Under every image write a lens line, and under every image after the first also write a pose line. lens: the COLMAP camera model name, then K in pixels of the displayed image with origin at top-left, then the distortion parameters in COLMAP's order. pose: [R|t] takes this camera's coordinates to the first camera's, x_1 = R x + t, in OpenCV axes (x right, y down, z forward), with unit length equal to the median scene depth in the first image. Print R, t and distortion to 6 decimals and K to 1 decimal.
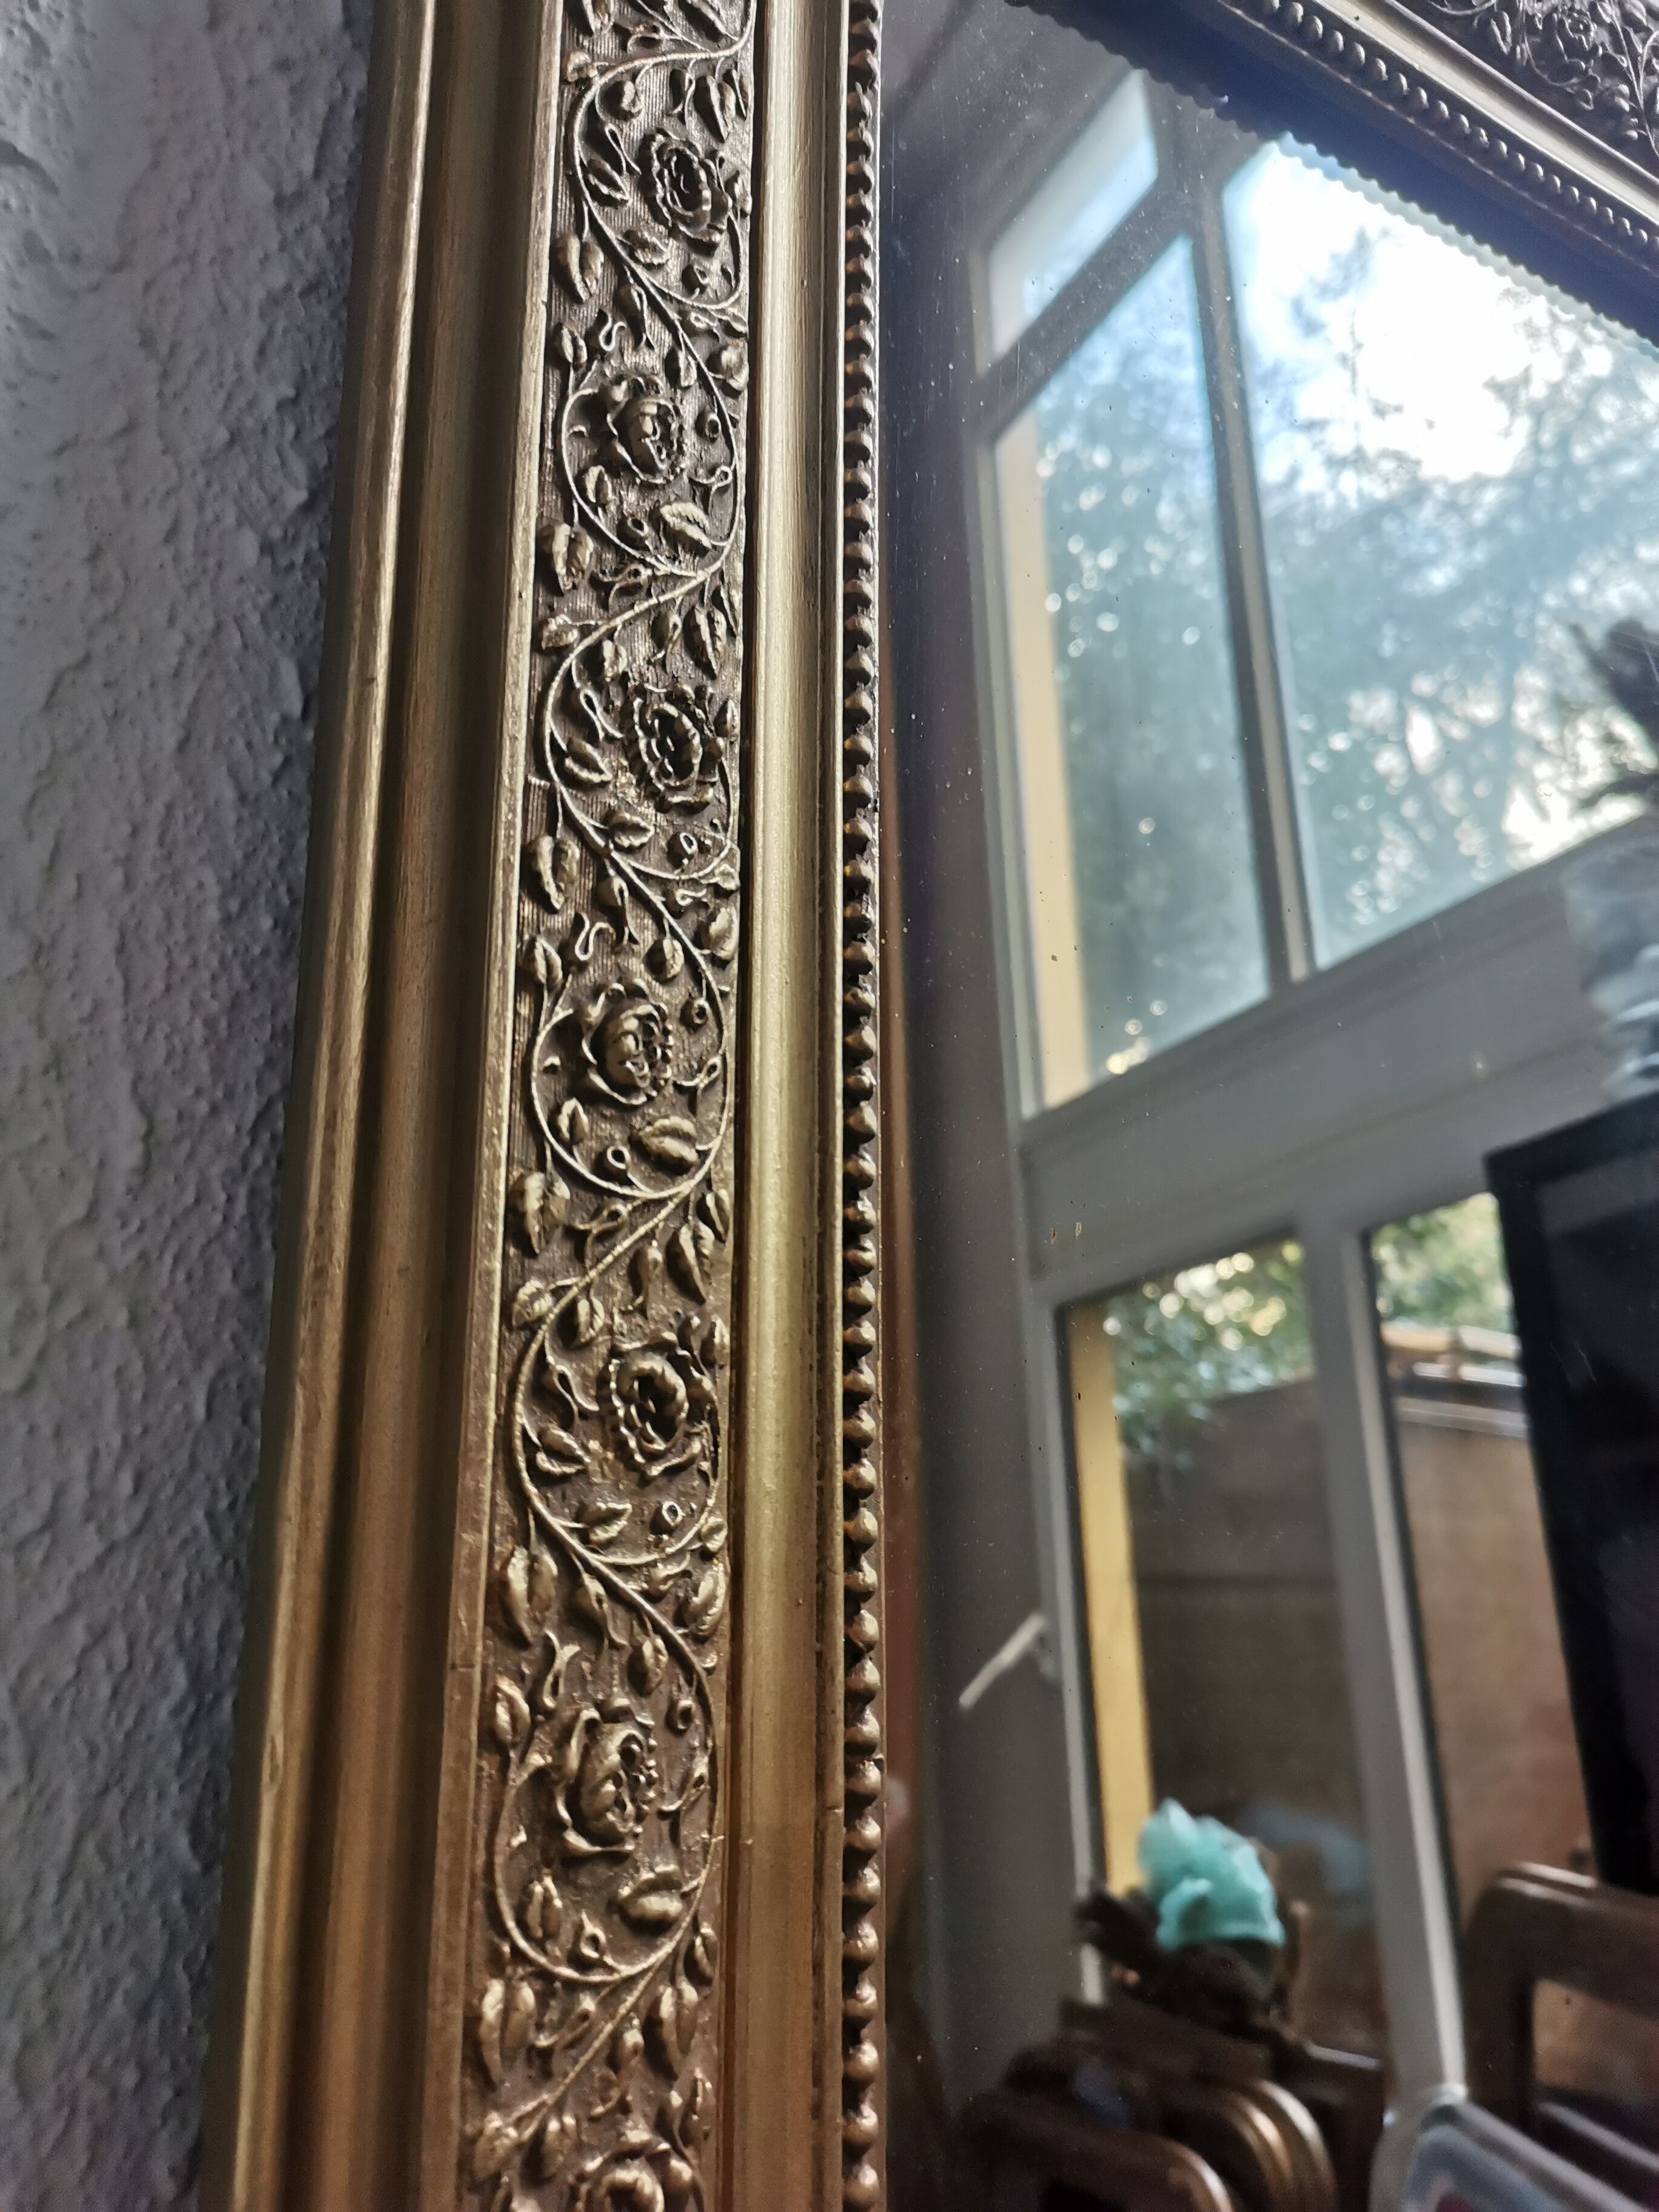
lens RADIAL K [[1747.7, 0, 833.9], [0, 1747.7, 1100.3], [0, 0, 1]] dist [-0.001897, -0.008111]
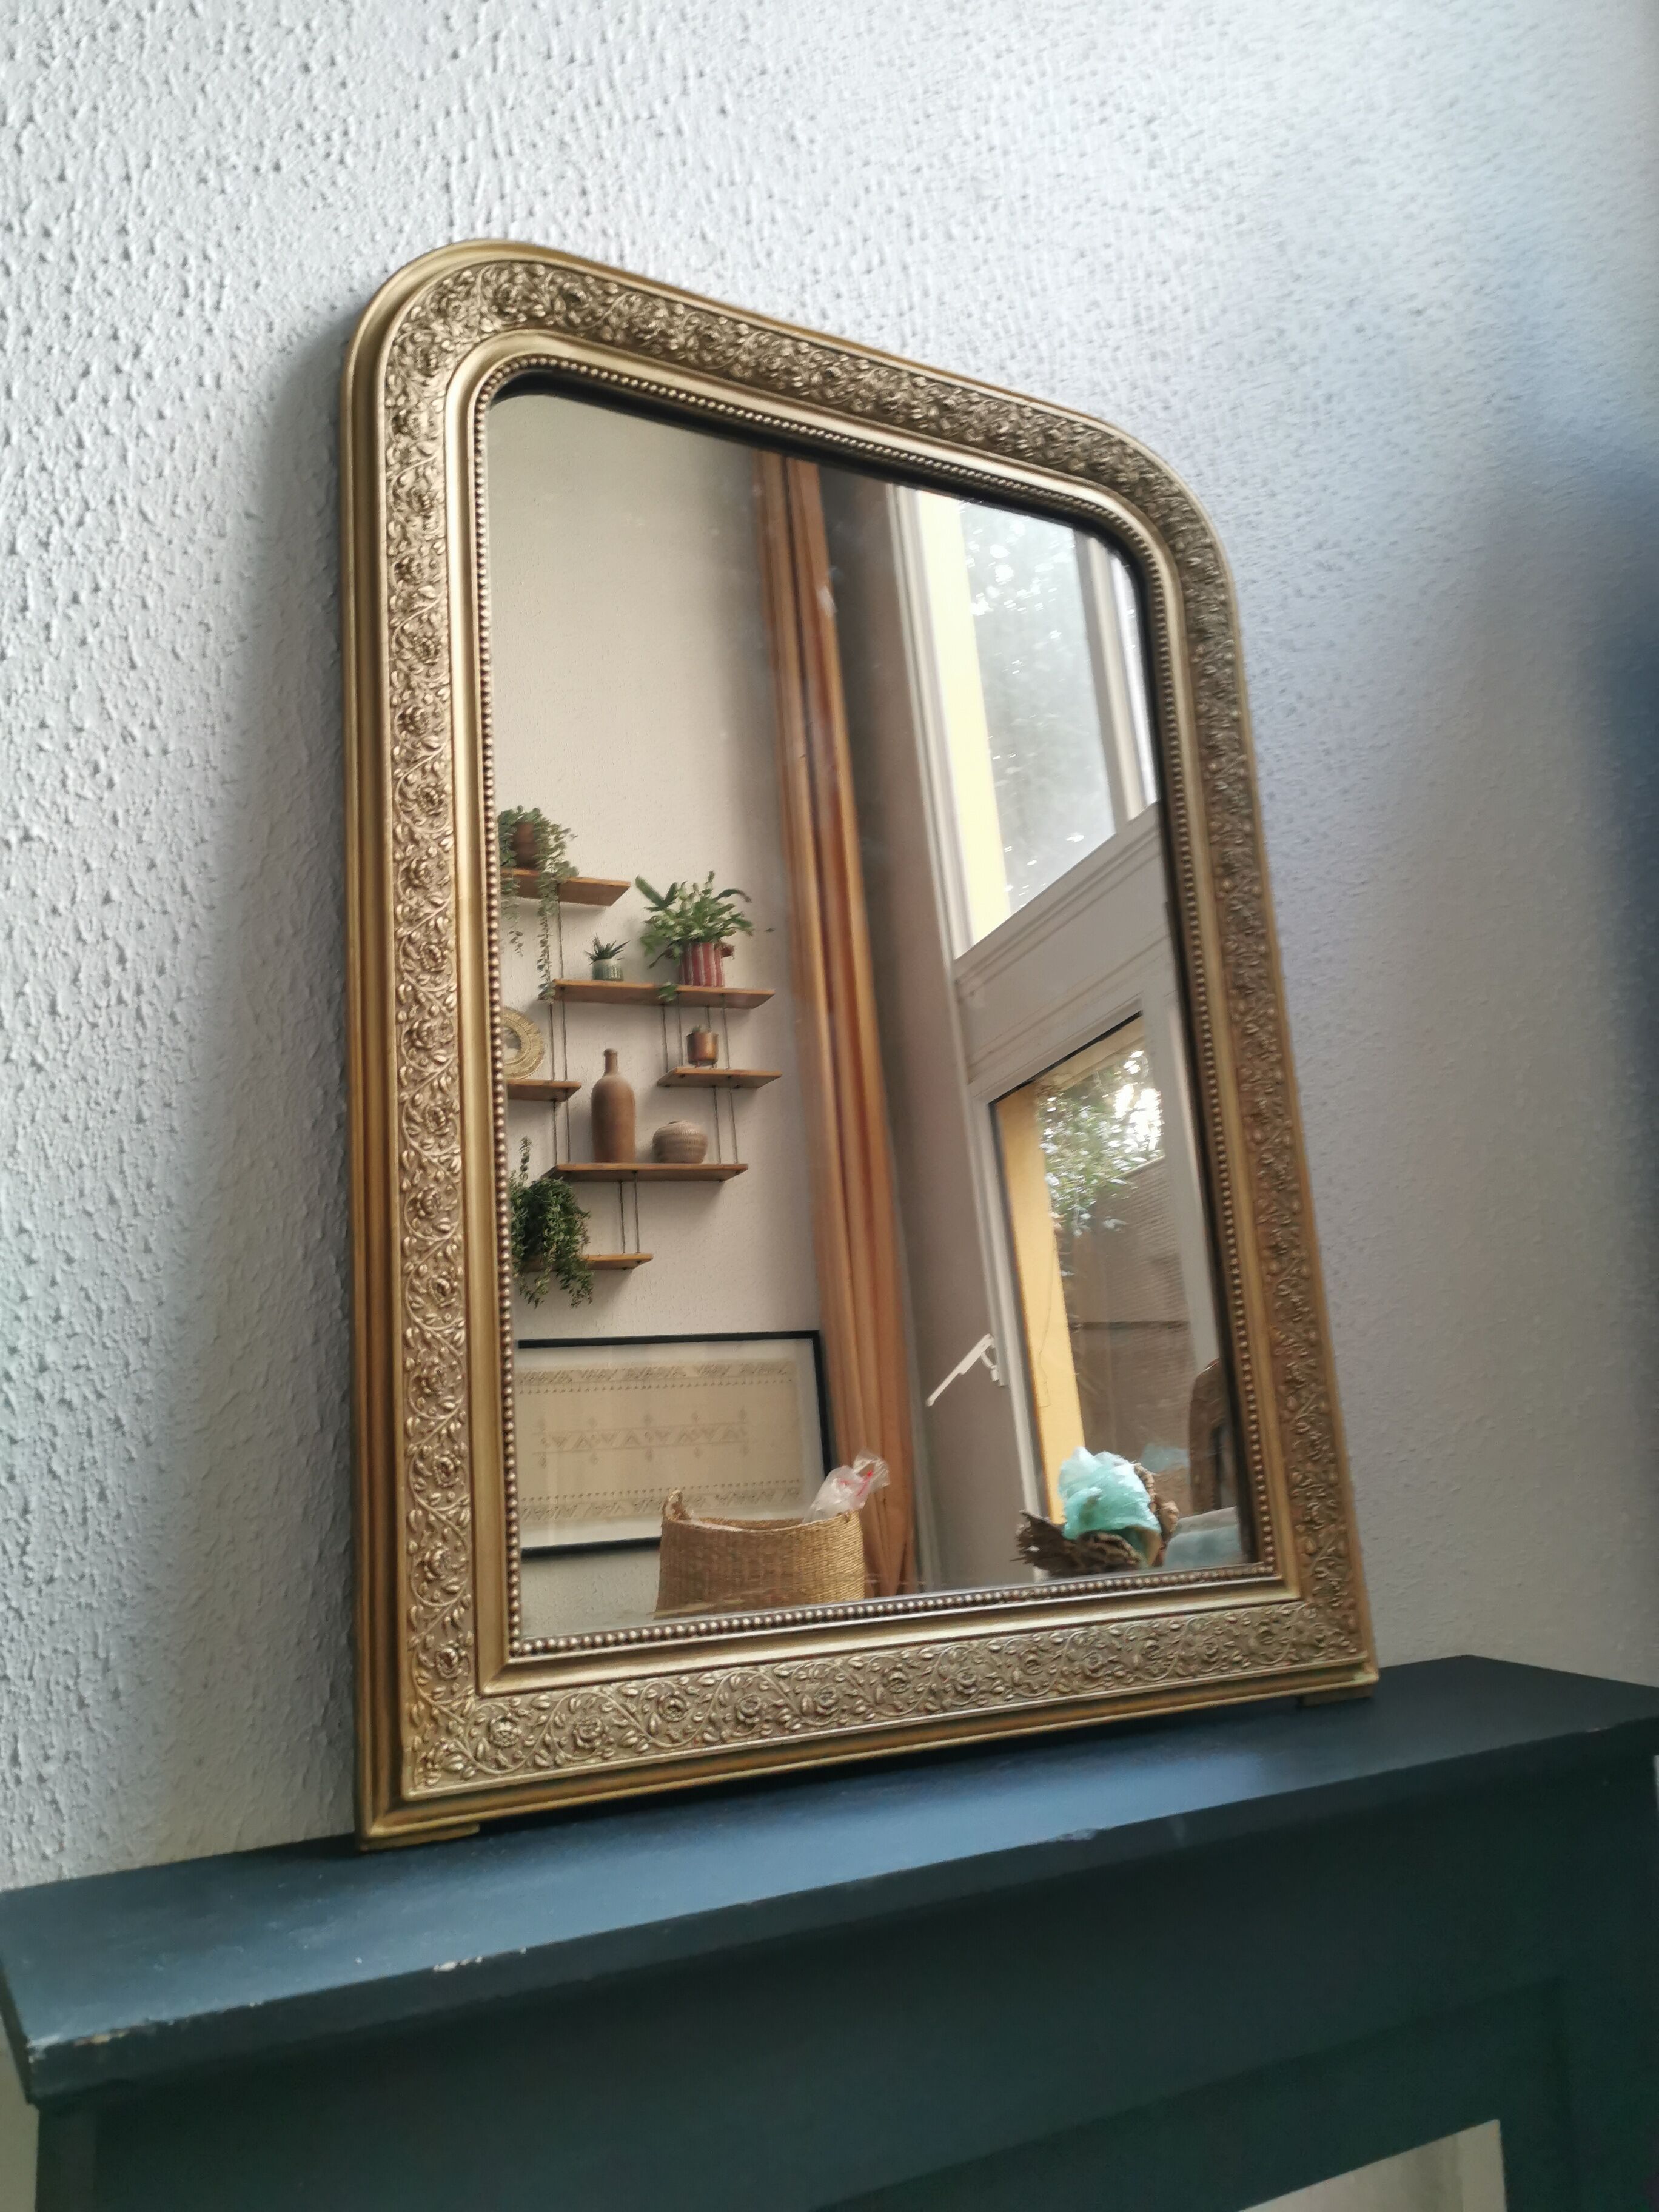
lens RADIAL K [[1676.6, 0, 807.5], [0, 1676.6, 1110.5], [0, 0, 1]] dist [0.030114, -0.004247]
pose [[0.994534, -0.081446, -0.065328, 0.890737], [0.084368, 0.995495, 0.043273, 0.717579], [0.061509, -0.048548, 0.996925, -2.697392]]
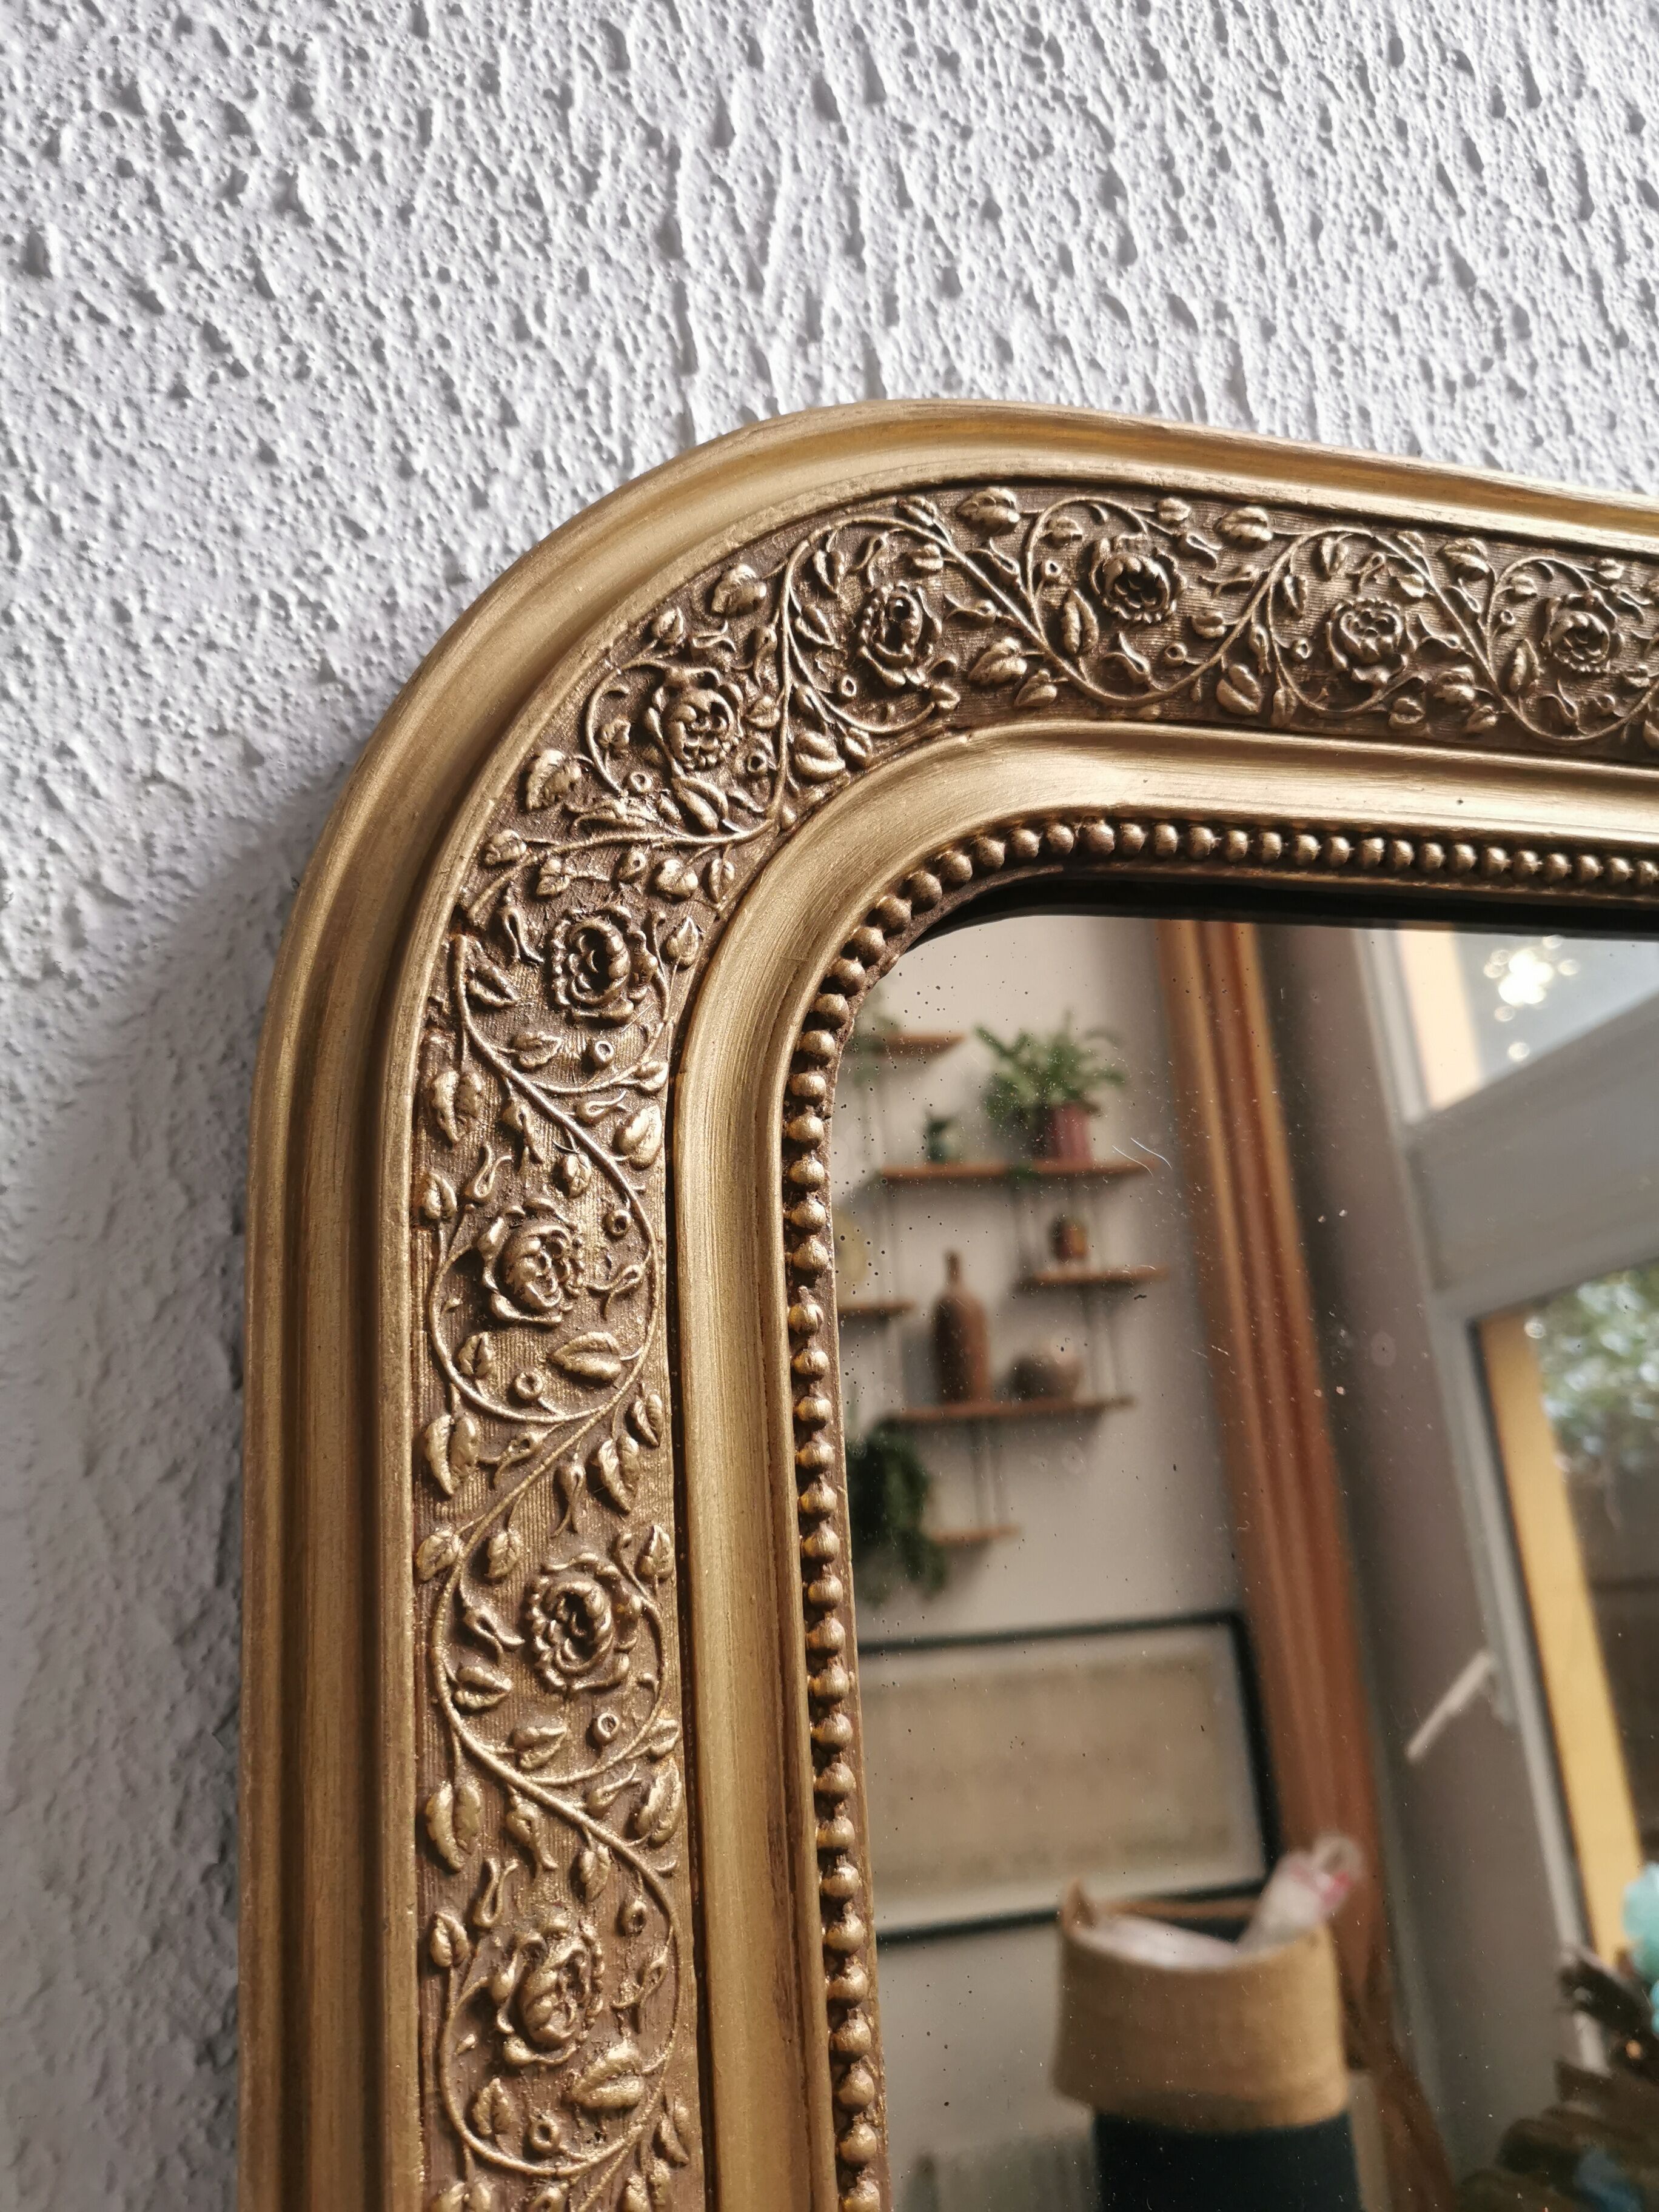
lens RADIAL K [[1742.1, 0, 810.7], [0, 1742.1, 1101.7], [0, 0, 1]] dist [0.006911, 0.000654]
pose [[0.964570, -0.115273, -0.237314, 0.266703], [0.124934, 0.991824, 0.026029, -0.793399], [0.232373, -0.054756, 0.971084, 0.188618]]
